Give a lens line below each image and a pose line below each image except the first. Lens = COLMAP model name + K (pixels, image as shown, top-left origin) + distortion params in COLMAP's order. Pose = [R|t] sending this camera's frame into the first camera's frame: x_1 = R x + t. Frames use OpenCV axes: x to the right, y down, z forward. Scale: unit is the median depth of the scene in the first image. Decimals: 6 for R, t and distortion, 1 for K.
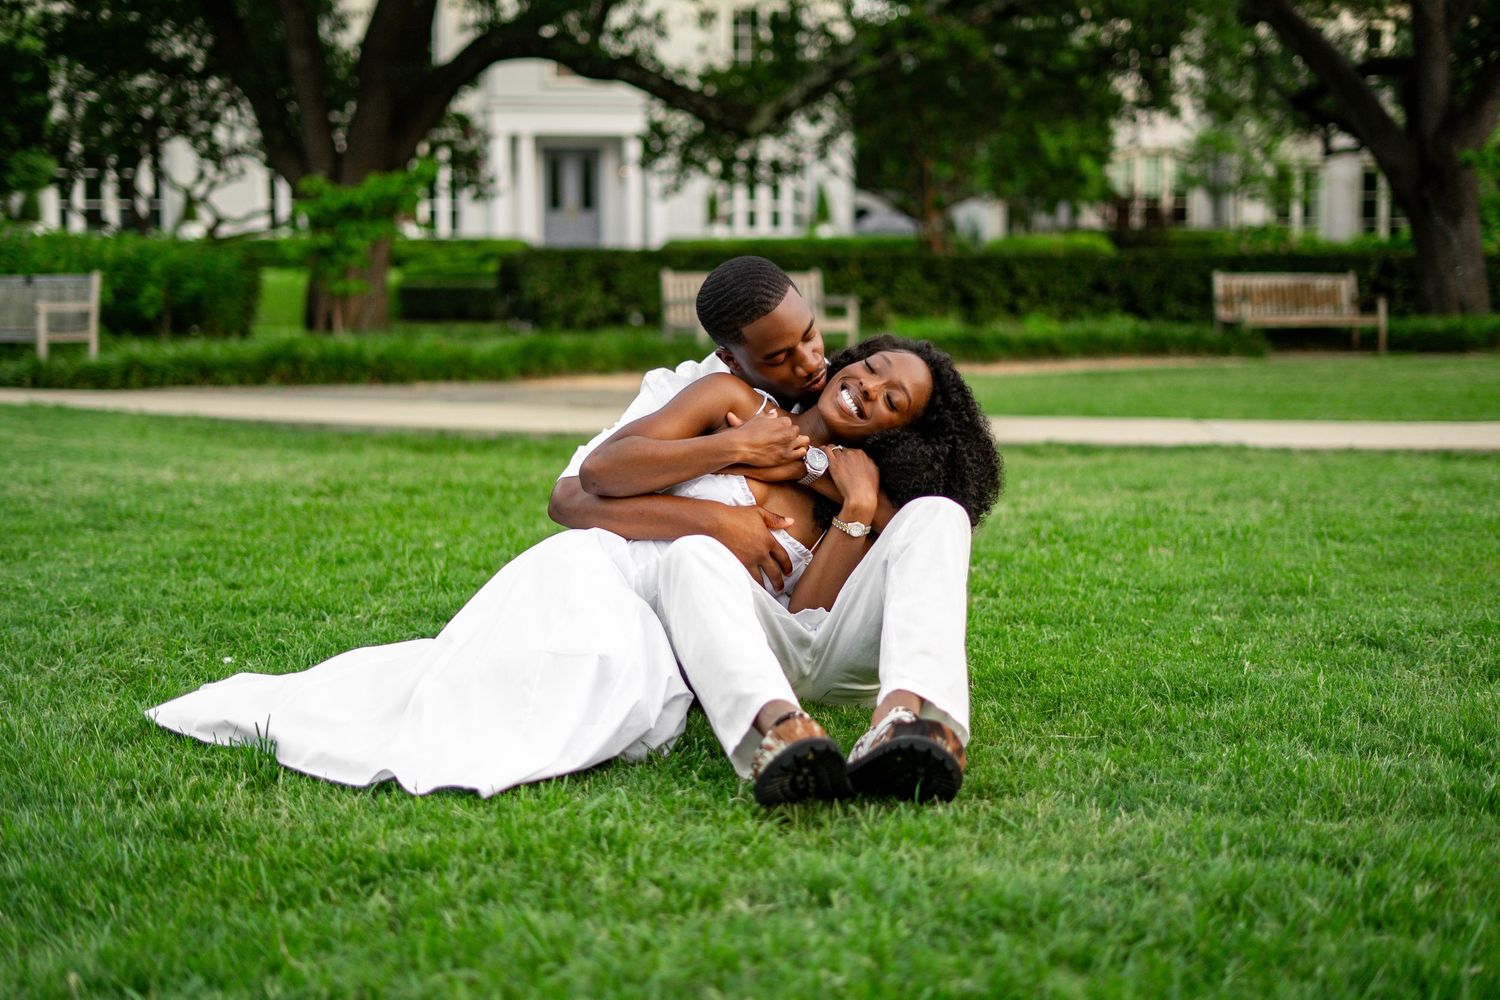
lens RADIAL K [[2224.6, 0, 750.0], [0, 2224.6, 500.0], [0, 0, 1]] dist [-0.028992, 0.017777]
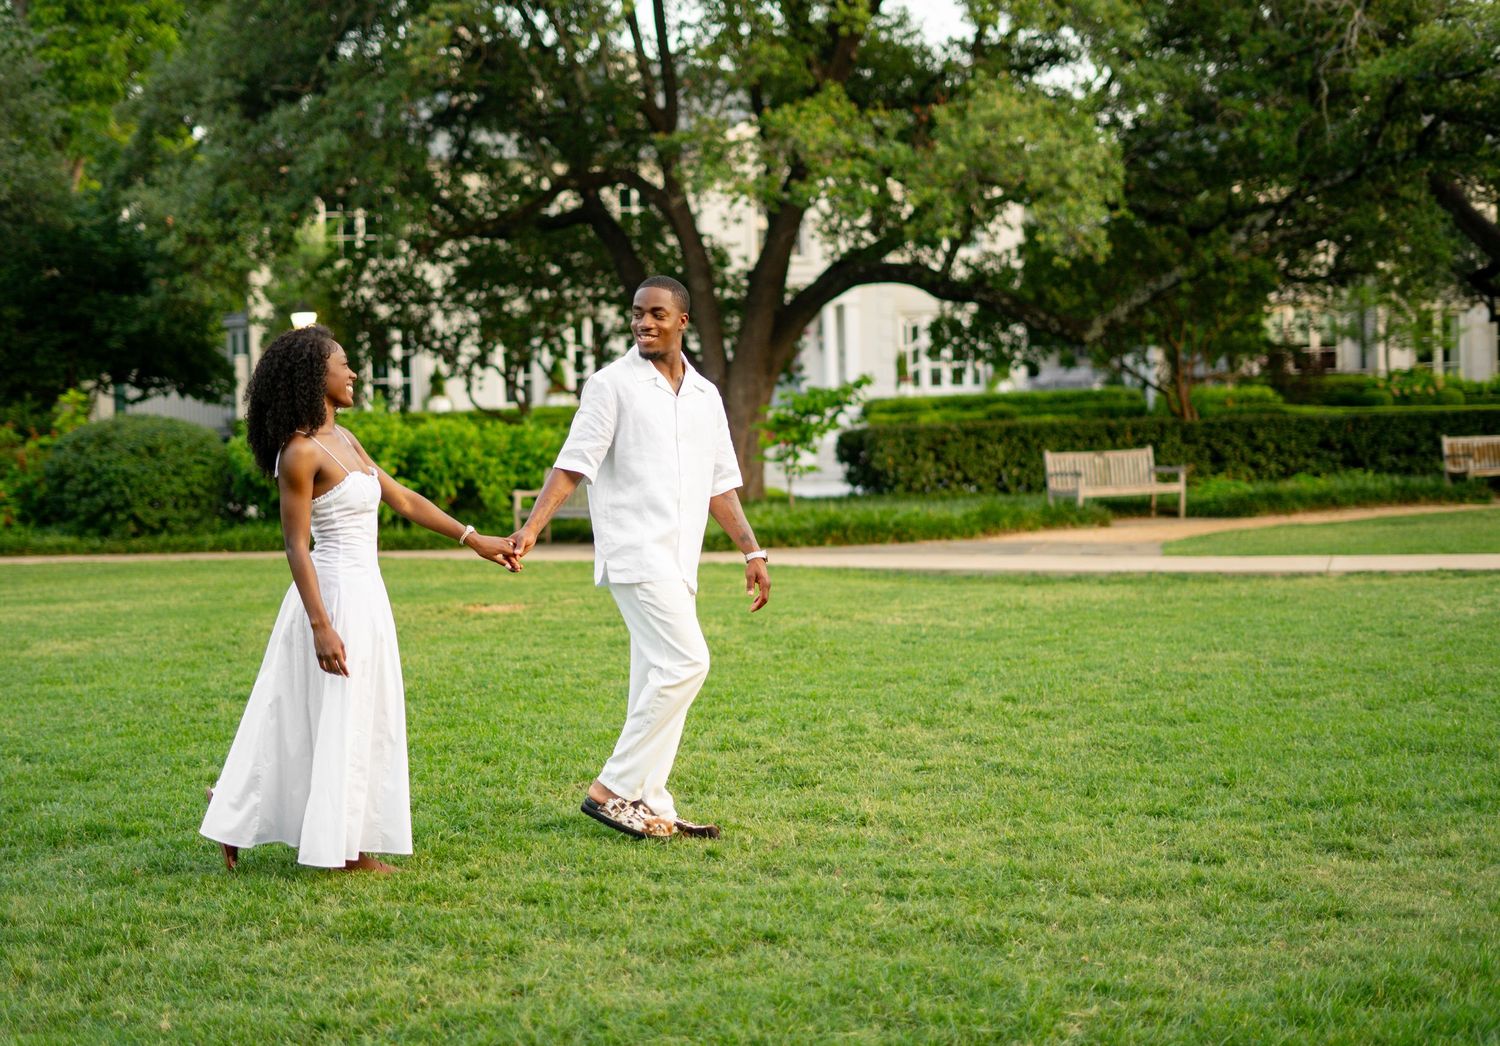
lens RADIAL K [[2247.6, 0, 750.0], [0, 2247.6, 523.0], [0, 0, 1]] dist [-0.001767, 0.042111]
pose [[0.998819, -0.026186, -0.040933, -0.104104], [0.023965, 0.998262, -0.053836, 0.005809], [0.042272, 0.052792, 0.997710, -0.230633]]
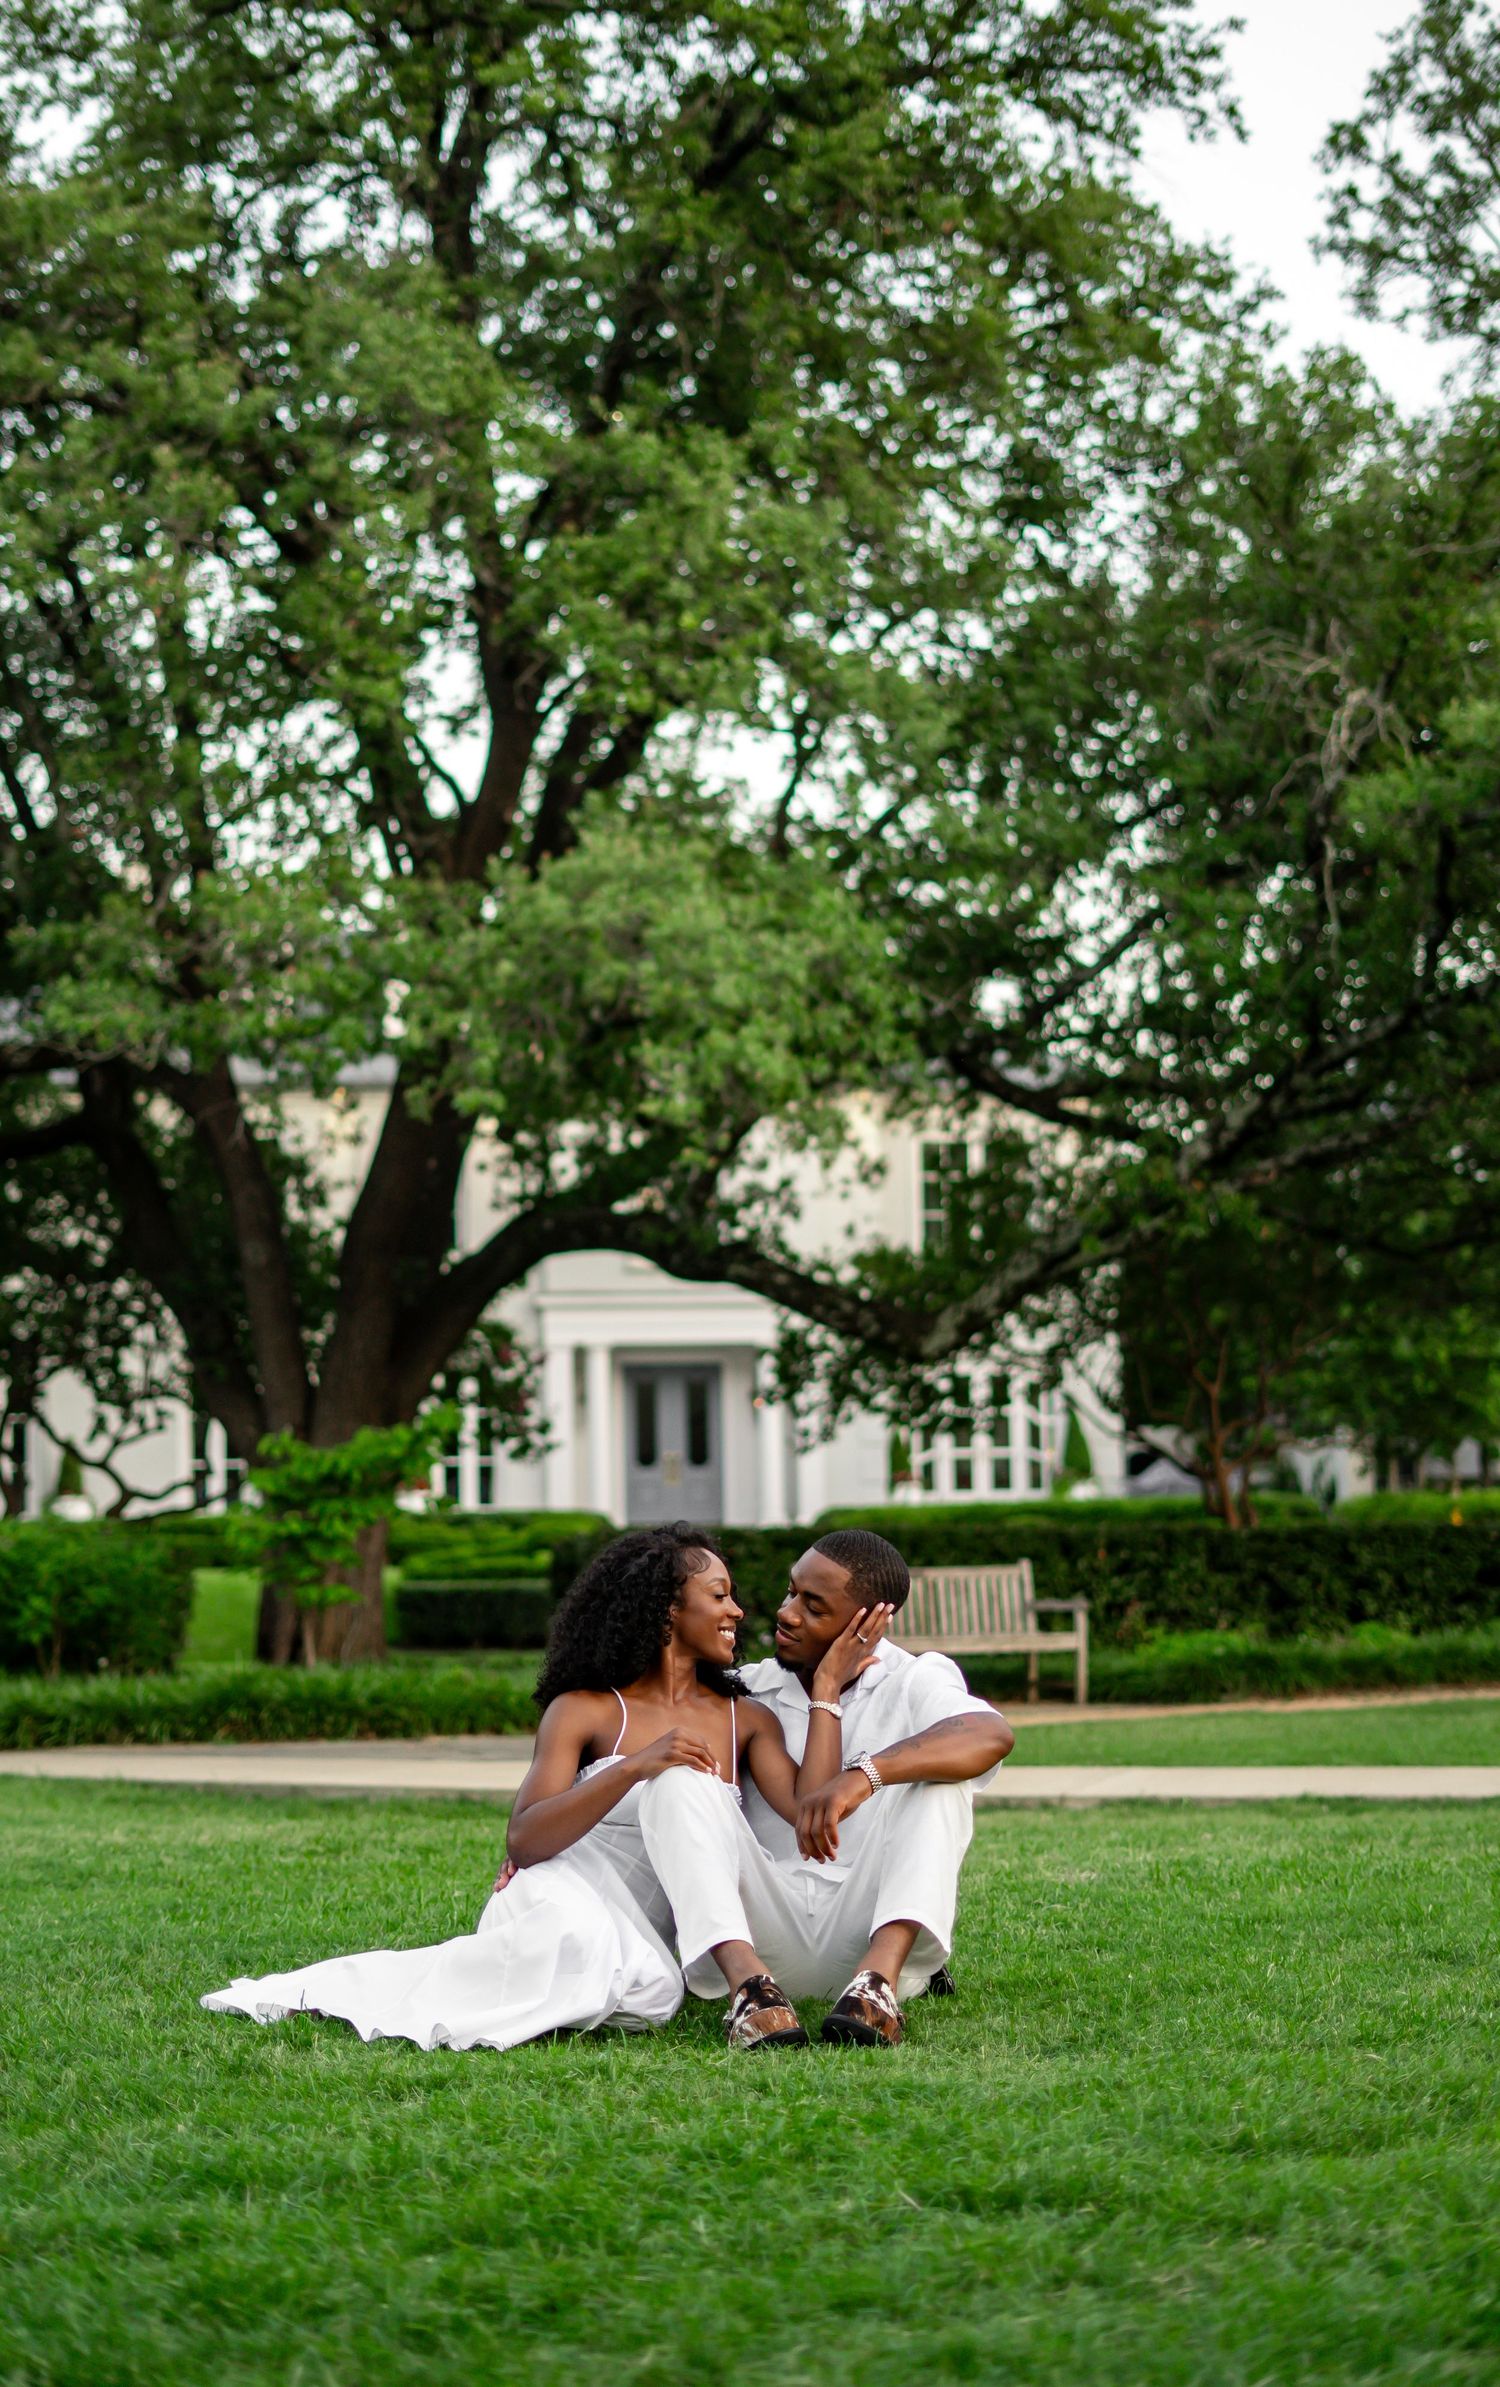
lens RADIAL K [[3718.8, 0, 750.0], [0, 3718.8, 1193.5], [0, 0, 1]] dist [0.008215, 0.028066]
pose [[0.997987, -0.022345, -0.059350, 0.010947], [0.010081, 0.979867, -0.199398, 0.007216], [0.062610, 0.198398, 0.978120, -0.077851]]
